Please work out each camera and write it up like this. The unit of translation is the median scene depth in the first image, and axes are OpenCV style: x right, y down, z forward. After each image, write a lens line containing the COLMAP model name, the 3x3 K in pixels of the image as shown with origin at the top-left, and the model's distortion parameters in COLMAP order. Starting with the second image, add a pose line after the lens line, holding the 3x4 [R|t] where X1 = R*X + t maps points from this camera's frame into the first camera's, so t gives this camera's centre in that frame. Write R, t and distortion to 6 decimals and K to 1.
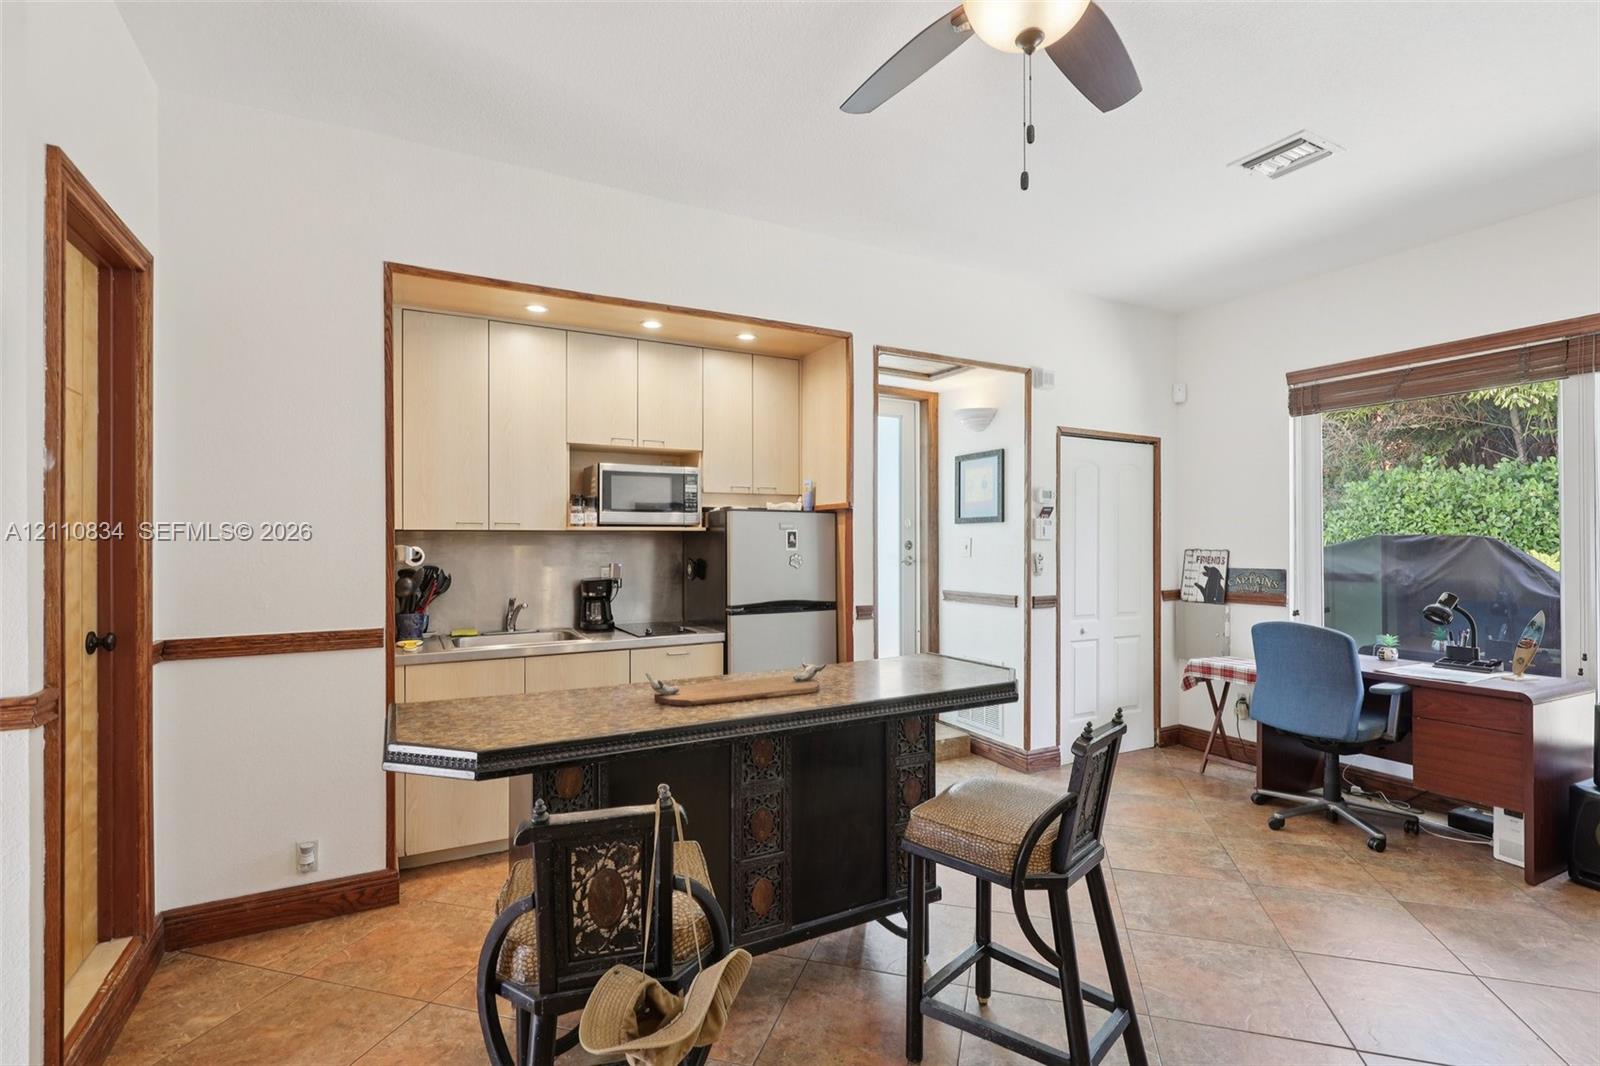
lens RADIAL K [[742.6, 0, 809.1], [0, 742.6, 536.6], [0, 0, 1]] dist [-0.005578, -0.000060]
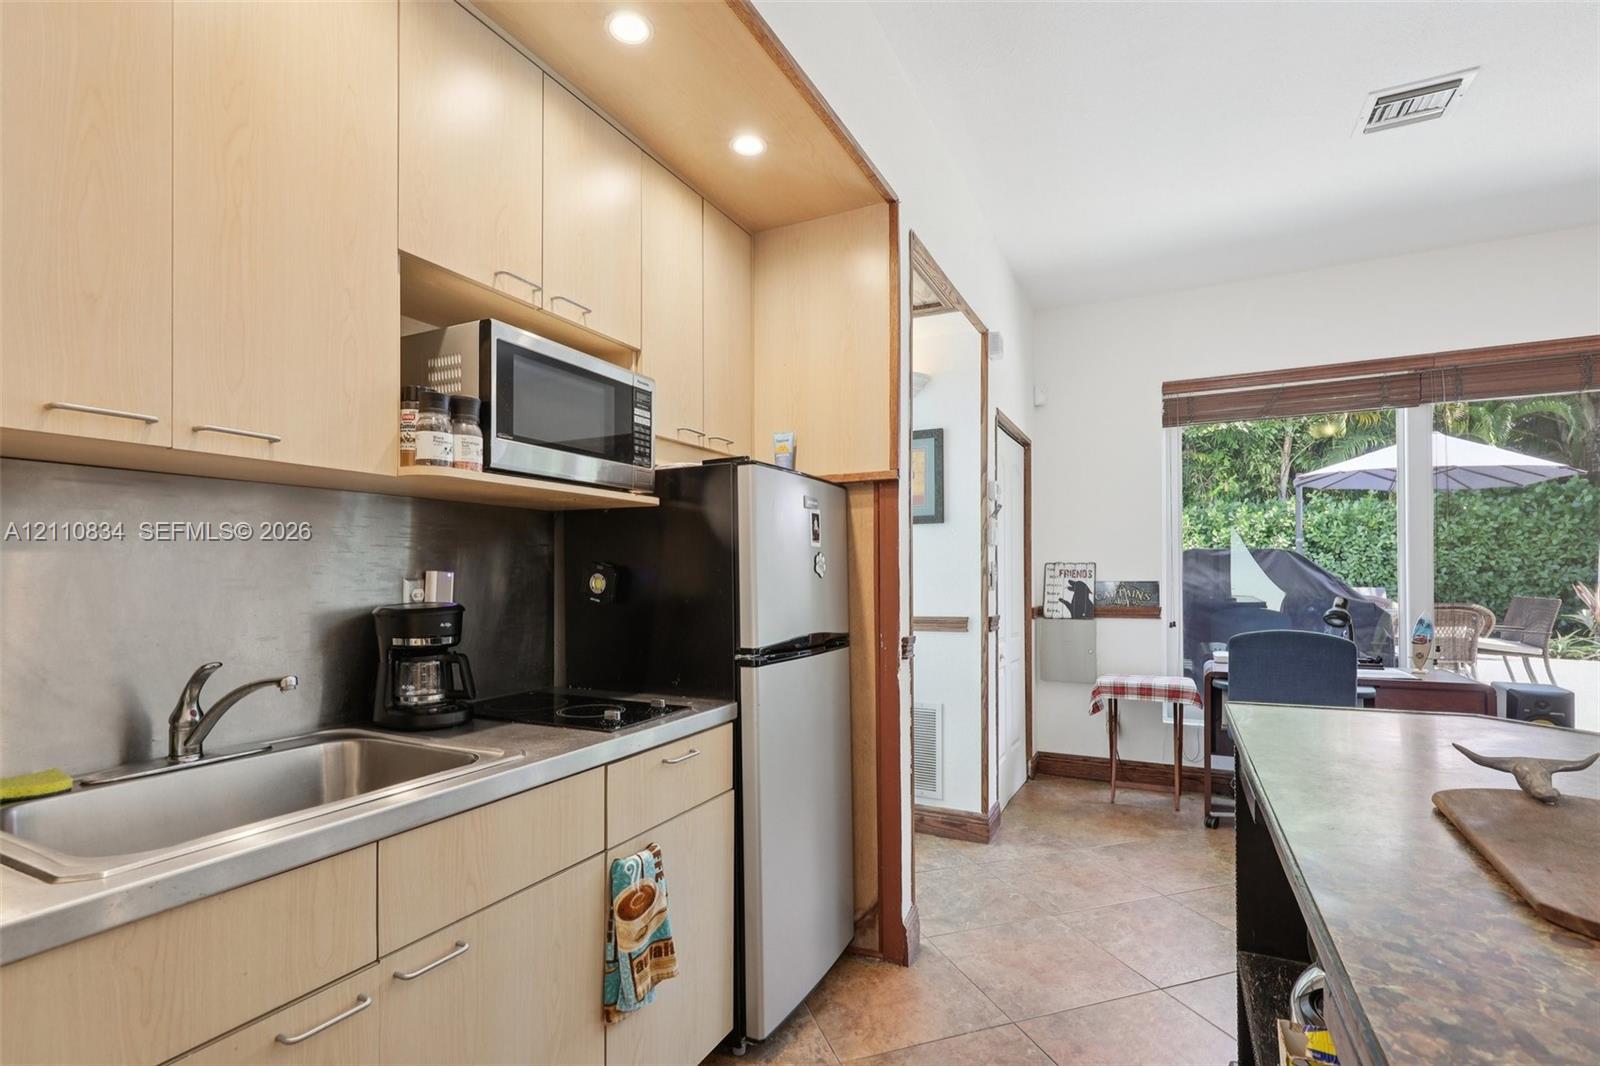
lens RADIAL K [[737.7, 0, 813.4], [0, 737.7, 568.2], [0, 0, 1]] dist [0.004518, 0.000328]
pose [[0.814725, 0.003946, 0.579834, -0.306899], [-0.000050, 0.999977, -0.006734, 0.034071], [-0.579848, 0.005458, 0.814707, 0.466414]]
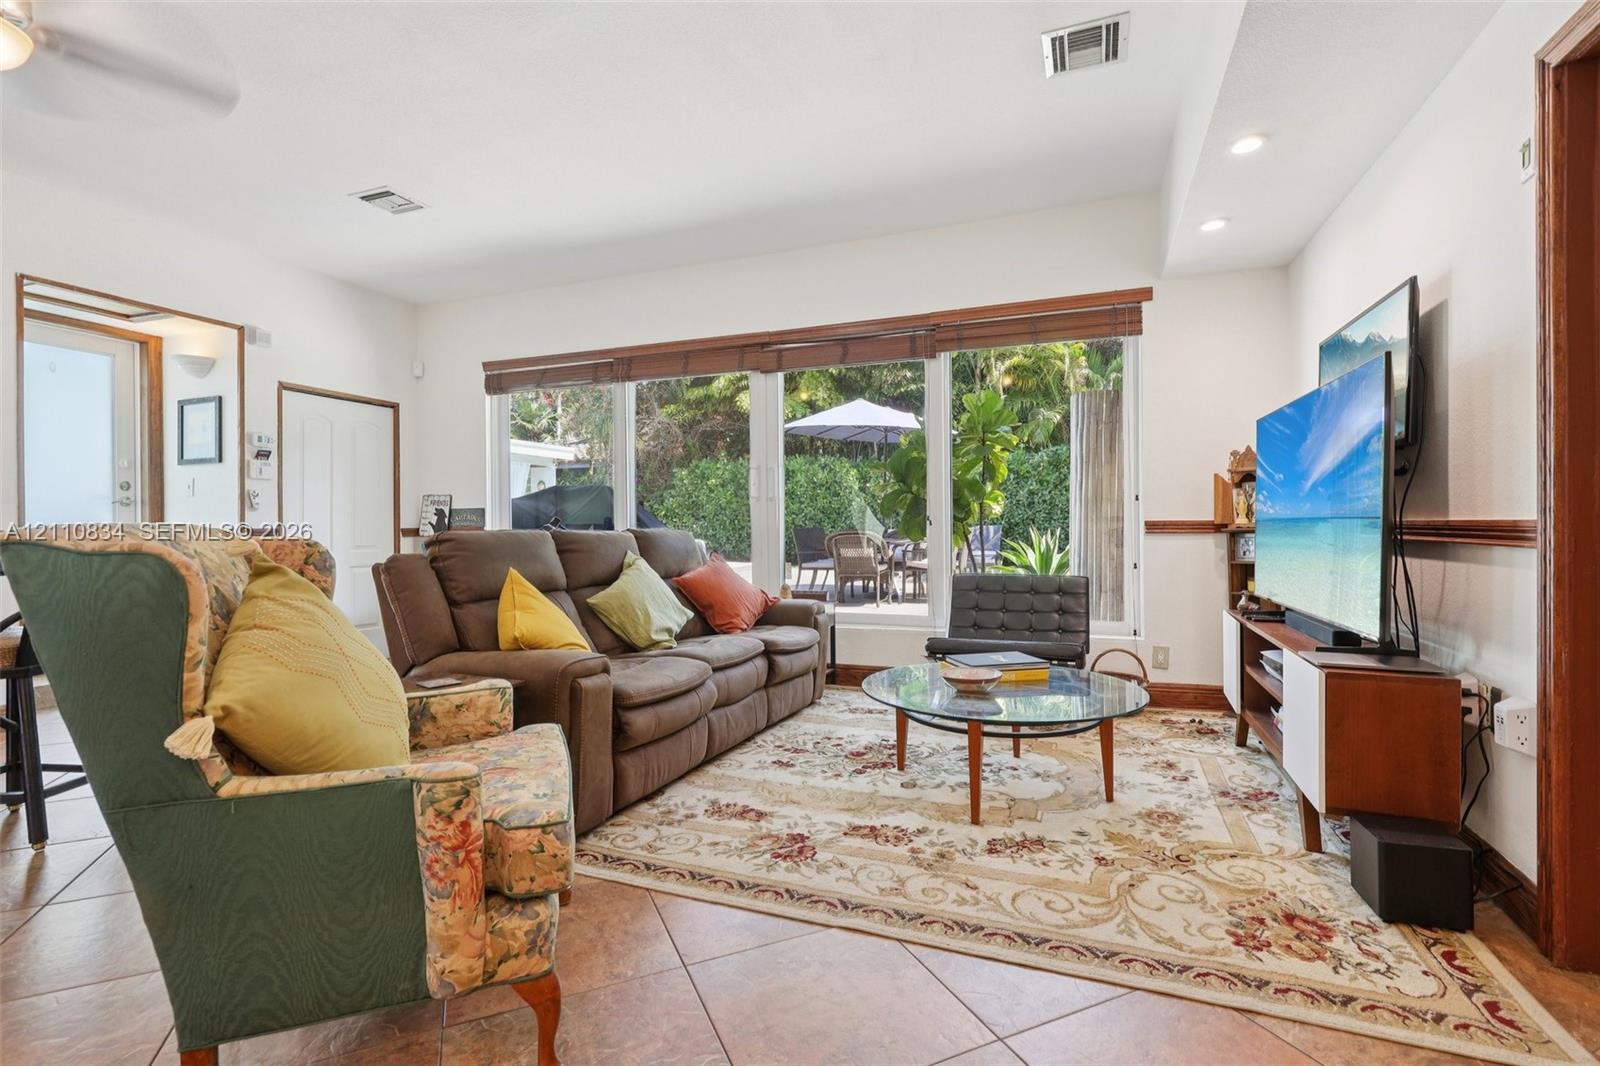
lens RADIAL K [[737.7, 0, 803.6], [0, 737.7, 527.6], [0, 0, 1]] dist [0.004518, 0.000328]
pose [[0.761358, -0.005311, 0.648310, 0.215089], [0.000964, 0.999975, 0.007060, 0.071861], [-0.648331, -0.004750, 0.761344, -0.403798]]
